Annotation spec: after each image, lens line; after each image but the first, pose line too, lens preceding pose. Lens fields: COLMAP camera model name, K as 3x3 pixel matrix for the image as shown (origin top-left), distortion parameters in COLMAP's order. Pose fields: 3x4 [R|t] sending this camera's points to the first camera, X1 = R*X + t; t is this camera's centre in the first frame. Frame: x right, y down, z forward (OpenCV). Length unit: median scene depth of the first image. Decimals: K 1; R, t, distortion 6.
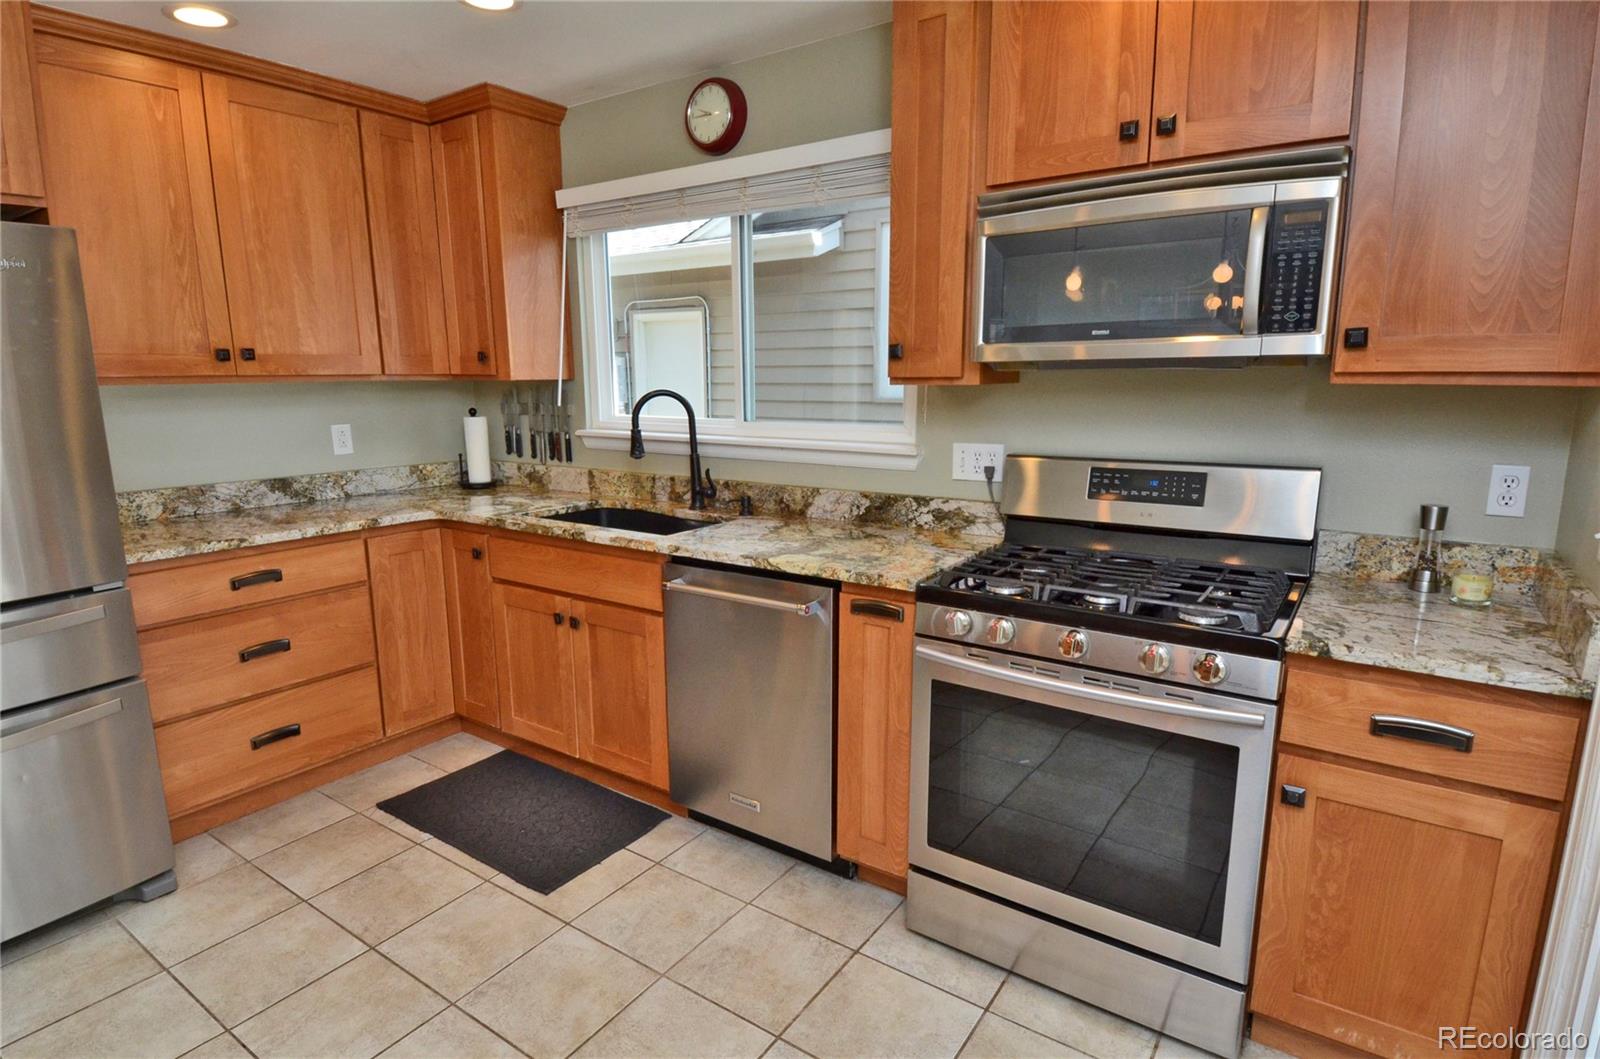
lens RADIAL K [[839.1, 0, 788.9], [0, 839.1, 534.9], [0, 0, 1]] dist [0.037510, -0.039242]
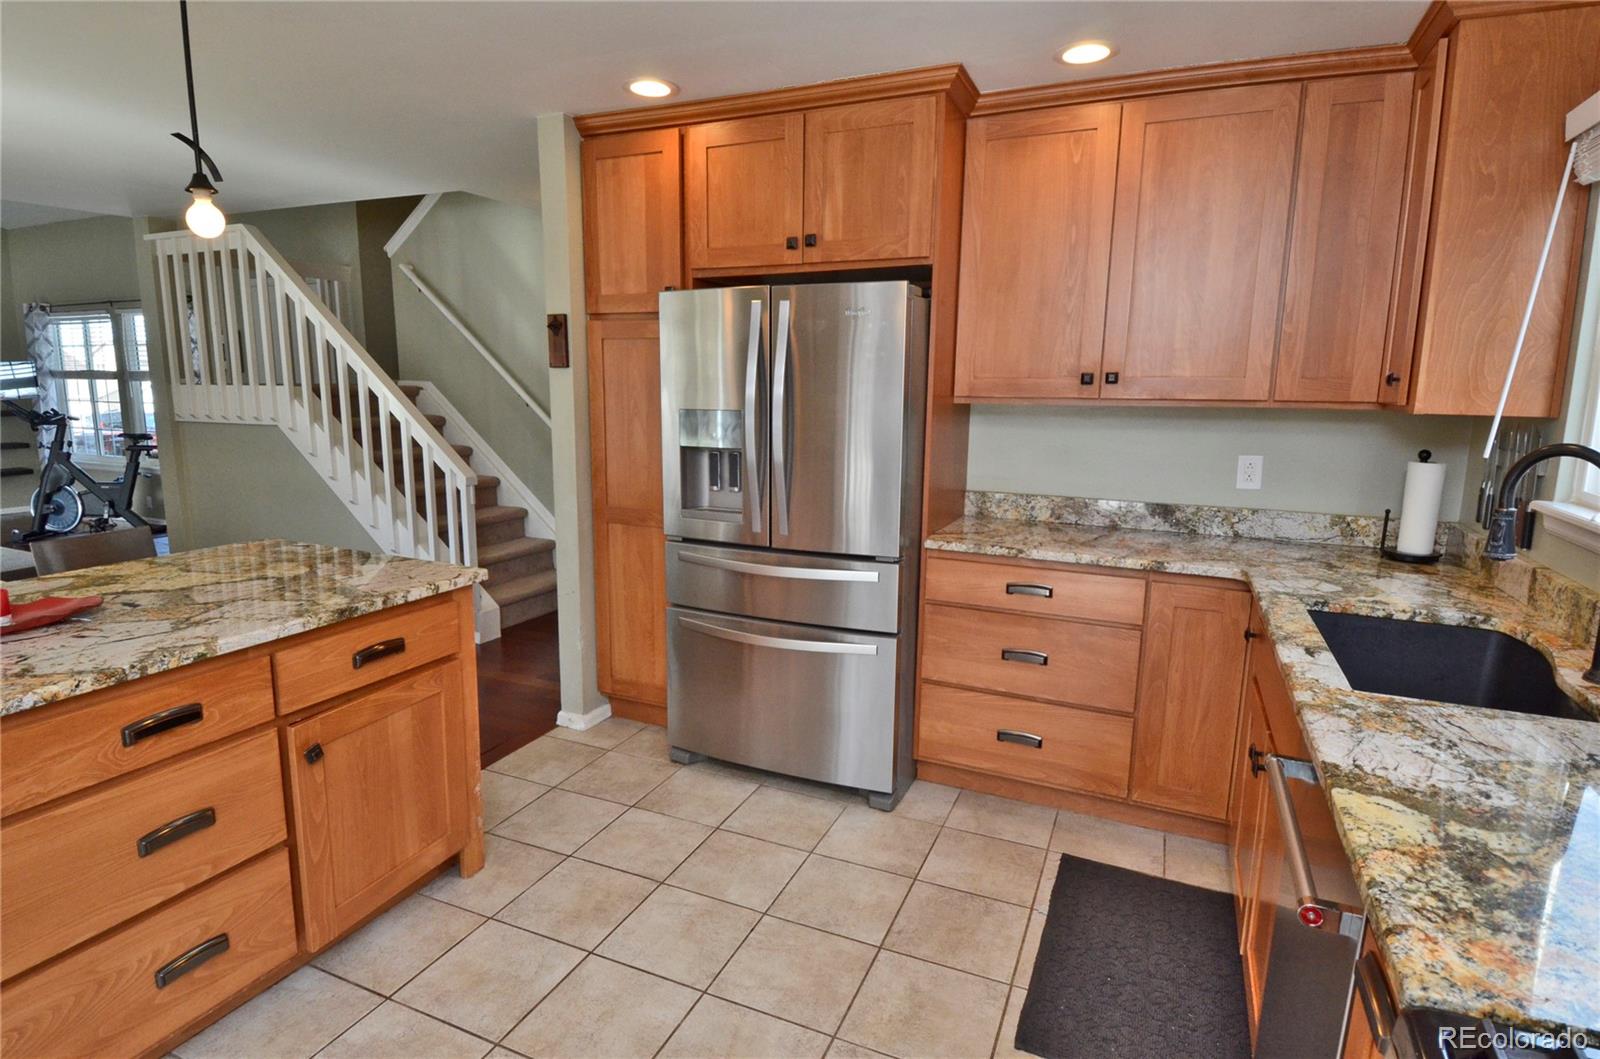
lens RADIAL K [[839.1, 0, 783.3], [0, 839.1, 534.8], [0, 0, 1]] dist [0.037510, -0.039242]
pose [[0.180166, 0.183077, -0.966449, 0.307385], [-0.199973, 0.968825, 0.146248, -0.102295], [0.963095, 0.166914, 0.211160, 0.447719]]
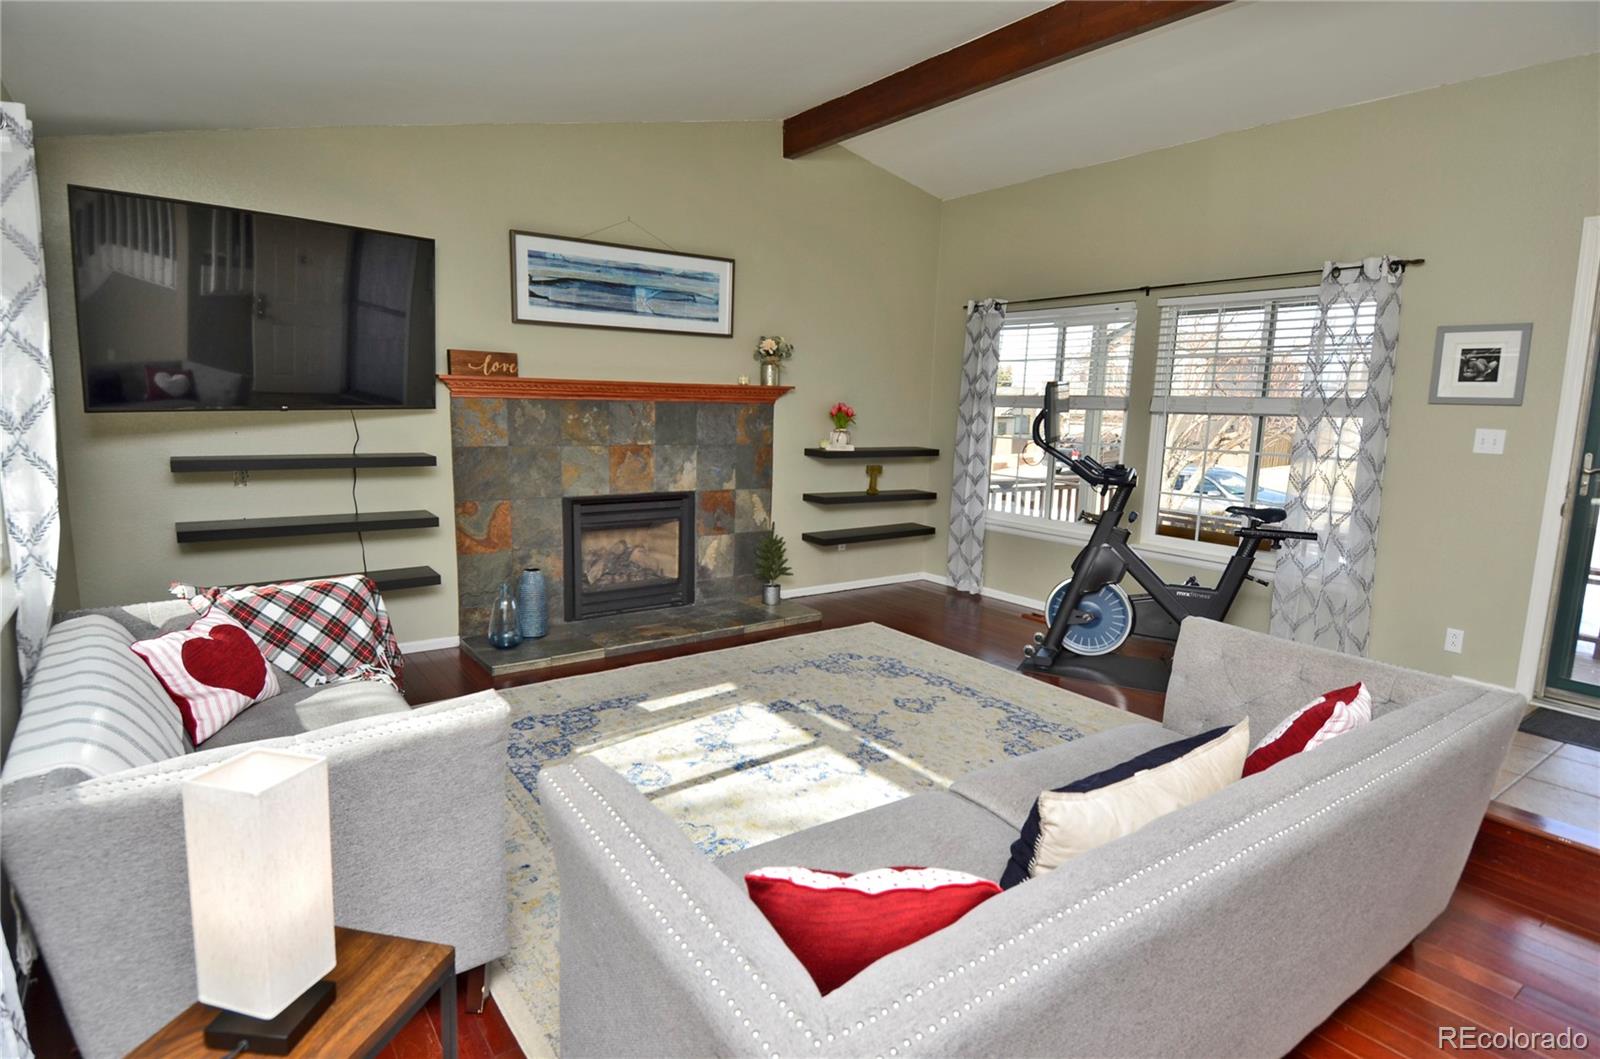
lens RADIAL K [[839.1, 0, 785.7], [0, 839.1, 540.2], [0, 0, 1]] dist [0.037510, -0.039242]
pose [[-0.333358, 0.157993, -0.929468, -1.005561], [-0.199807, 0.951626, 0.233421, 0.261134], [0.921385, 0.263527, -0.285664, -1.365722]]
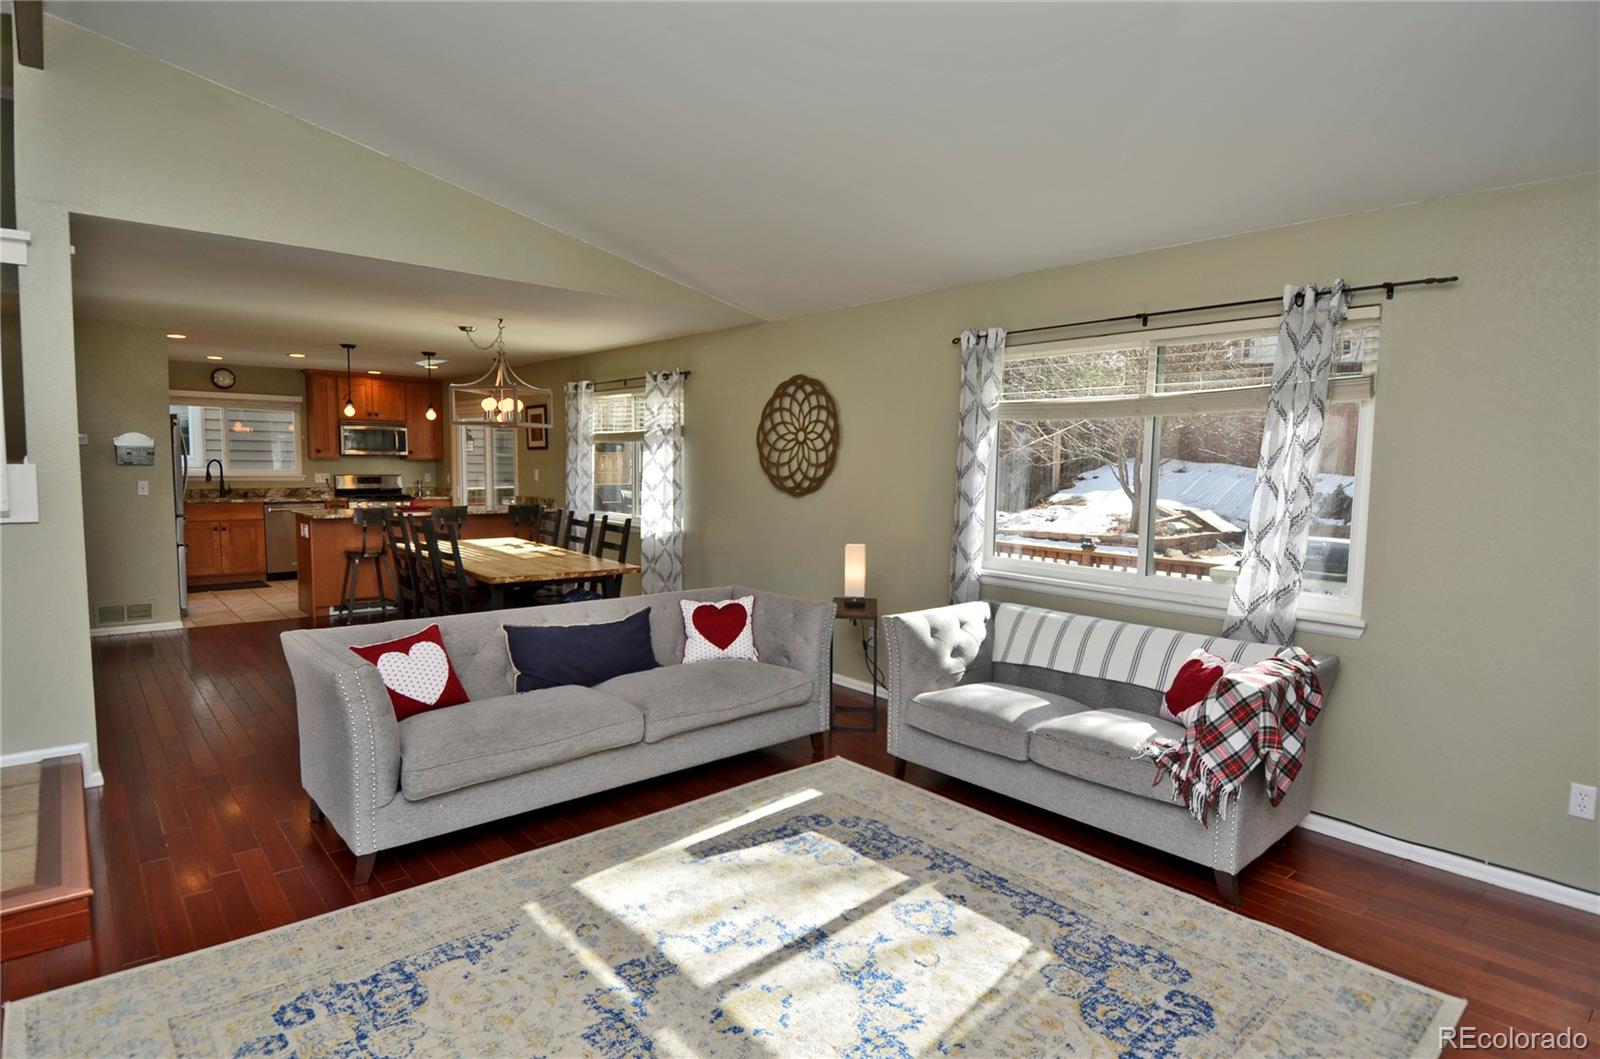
lens RADIAL K [[839.1, 0, 784.5], [0, 839.1, 531.2], [0, 0, 1]] dist [0.037510, -0.039242]
pose [[0.248083, -0.072161, 0.966047, -2.921320], [0.167652, 0.985373, 0.030551, 0.381073], [-0.954121, 0.154381, 0.256552, -1.953766]]
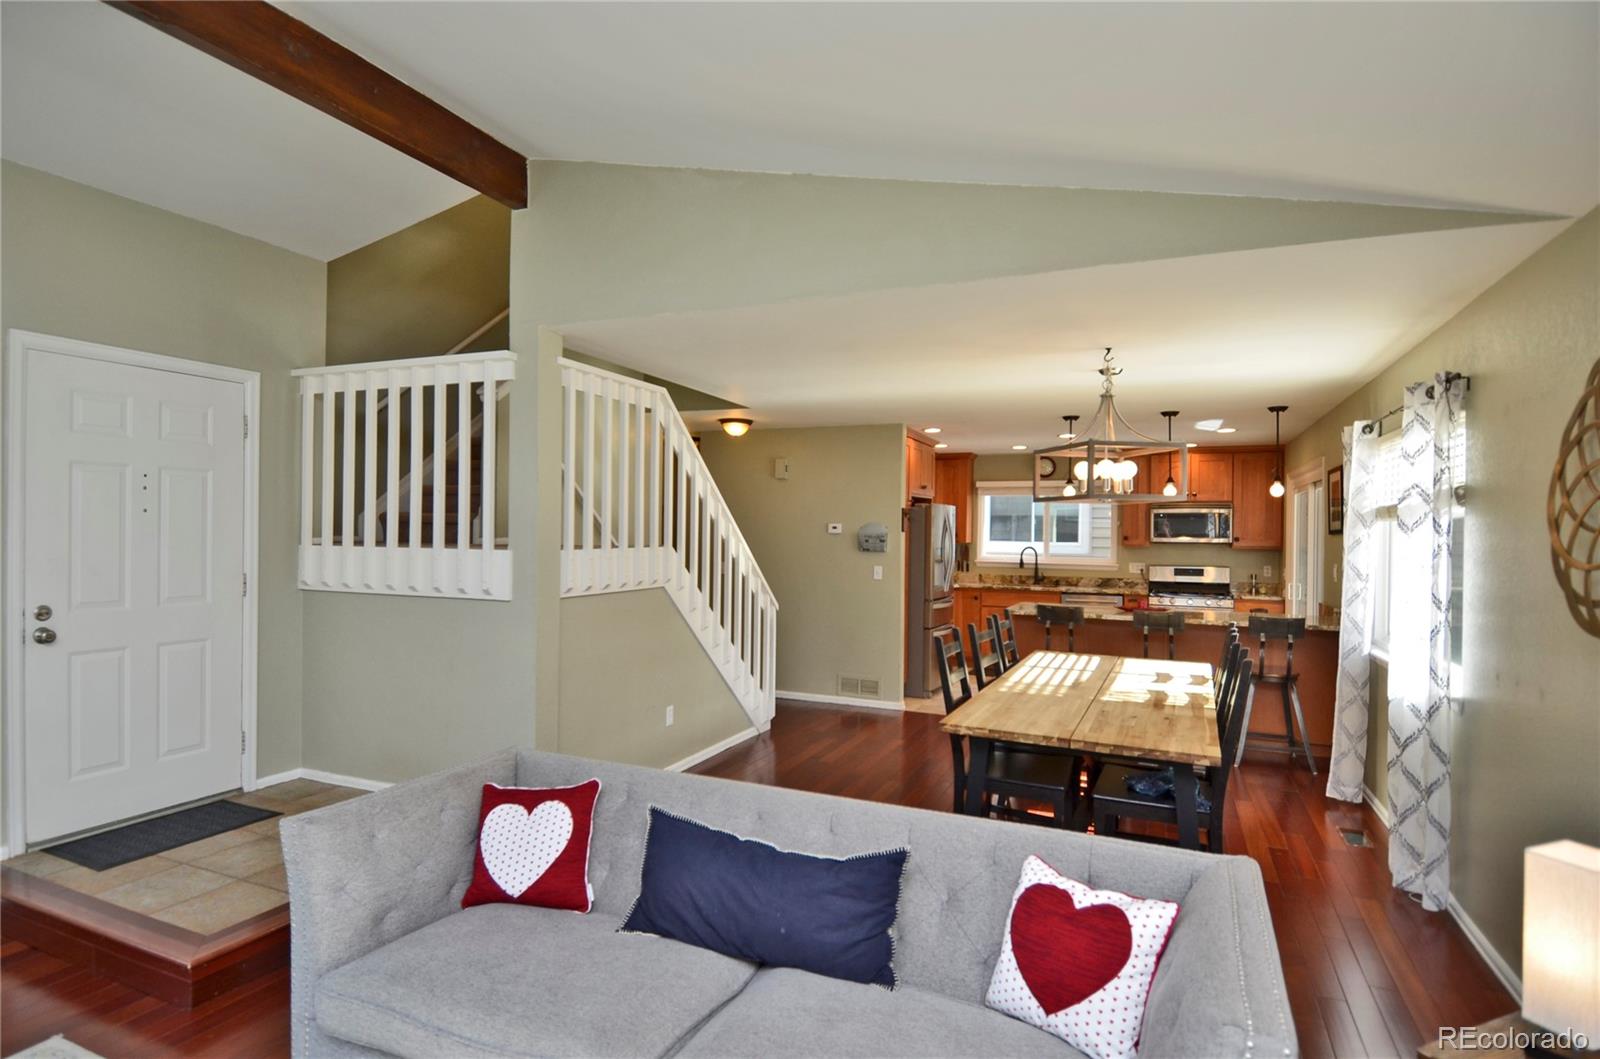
lens RADIAL K [[839.1, 0, 781.9], [0, 839.1, 528.1], [0, 0, 1]] dist [0.037510, -0.039242]
pose [[0.981137, 0.020166, 0.192258, -1.824162], [0.017364, 0.981330, -0.191547, 0.382087], [-0.192531, 0.191272, 0.962469, -2.059779]]
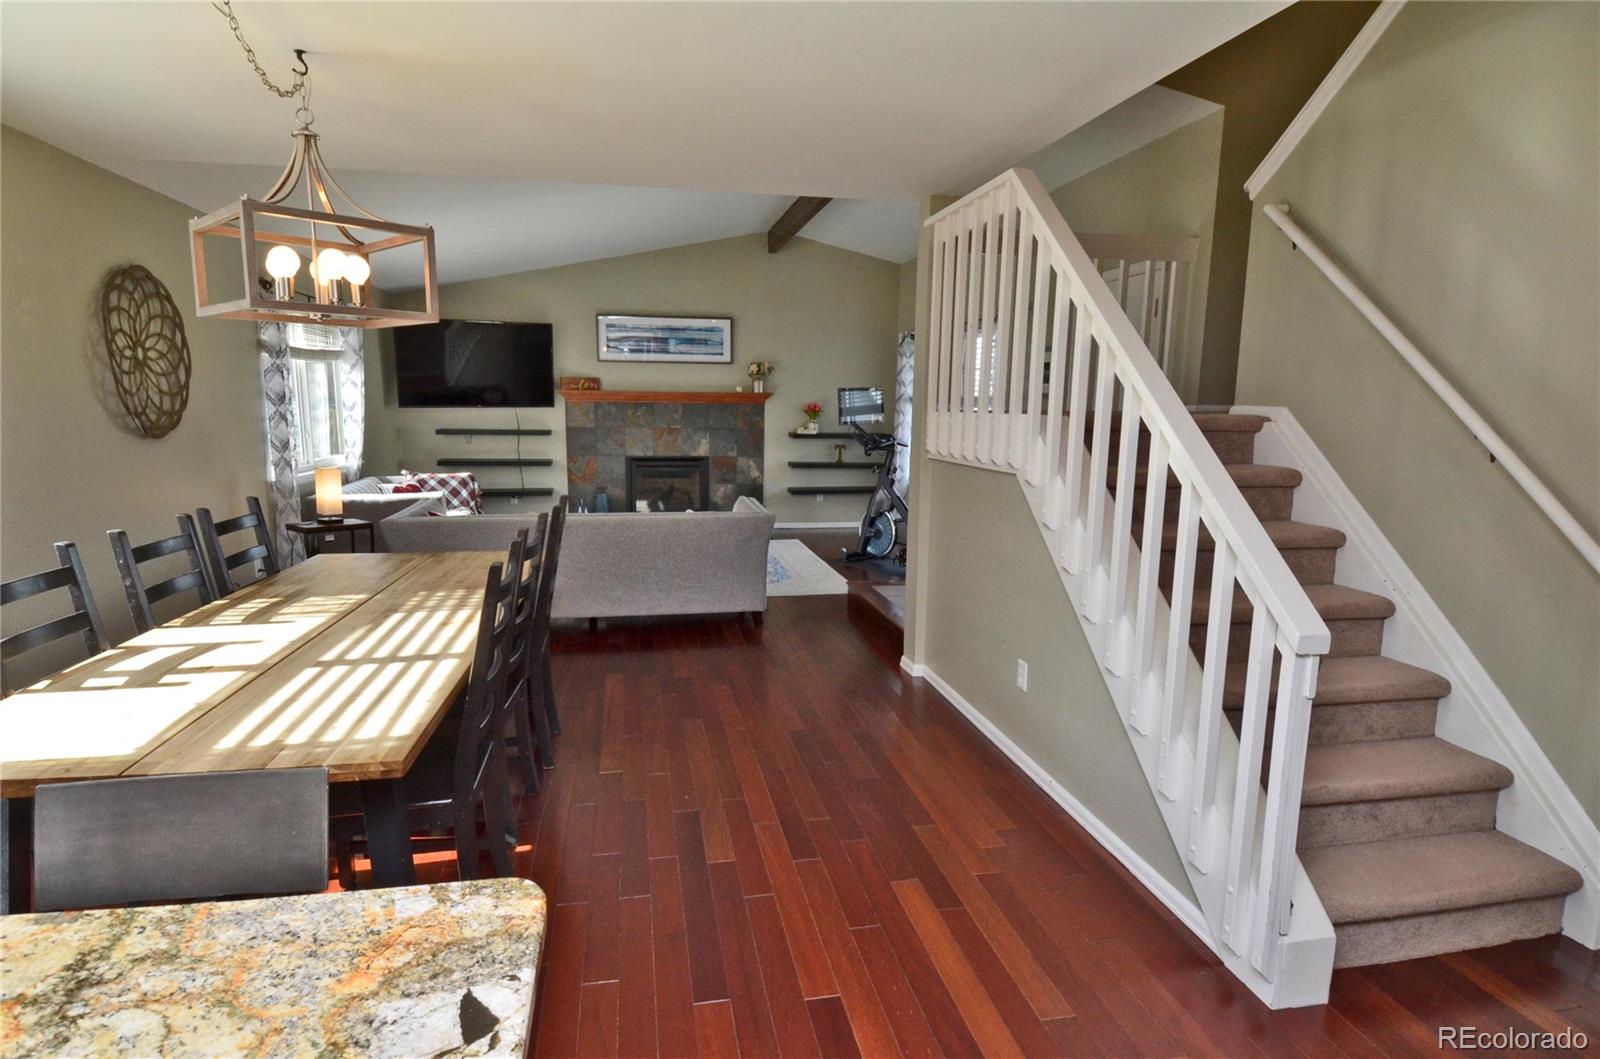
lens RADIAL K [[839.1, 0, 787.0], [0, 839.1, 537.9], [0, 0, 1]] dist [0.037510, -0.039242]
pose [[-0.699803, 0.115224, -0.704982, -0.633293], [-0.142479, 0.944560, 0.295815, -0.067303], [0.699982, 0.307457, -0.644589, 0.309305]]
